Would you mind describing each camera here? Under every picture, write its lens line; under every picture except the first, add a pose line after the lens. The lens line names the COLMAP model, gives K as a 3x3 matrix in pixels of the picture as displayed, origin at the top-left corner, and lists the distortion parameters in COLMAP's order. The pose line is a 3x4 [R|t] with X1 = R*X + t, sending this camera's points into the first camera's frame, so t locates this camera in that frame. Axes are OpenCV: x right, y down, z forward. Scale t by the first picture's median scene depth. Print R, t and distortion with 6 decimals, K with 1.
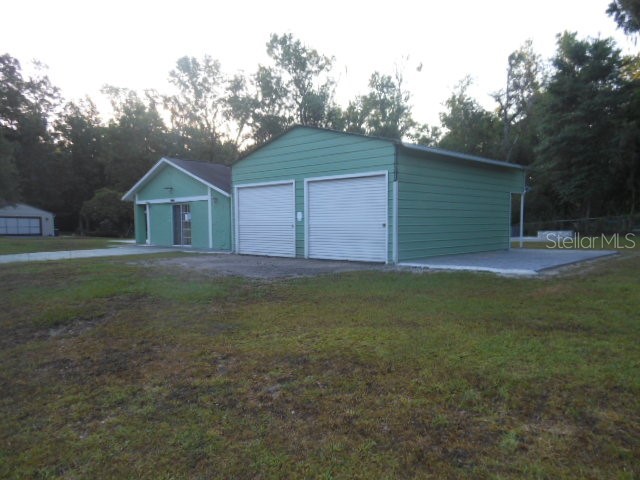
lens RADIAL K [[462.7, 0, 326.7], [0, 462.7, 255.5], [0, 0, 1]] dist [0.033819, -0.003064]
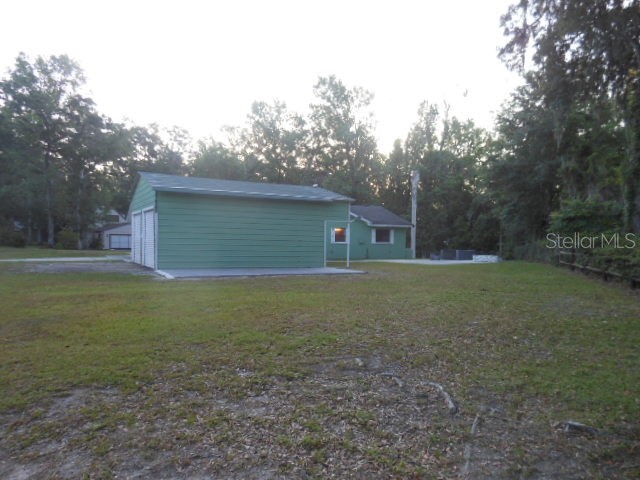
lens RADIAL K [[462.7, 0, 326.7], [0, 462.7, 255.5], [0, 0, 1]] dist [0.033819, -0.003064]
pose [[0.953191, 0.025816, -0.301264, 0.592493], [-0.039065, 0.998512, -0.038036, 0.002118], [0.299834, 0.048025, 0.952782, -0.114837]]
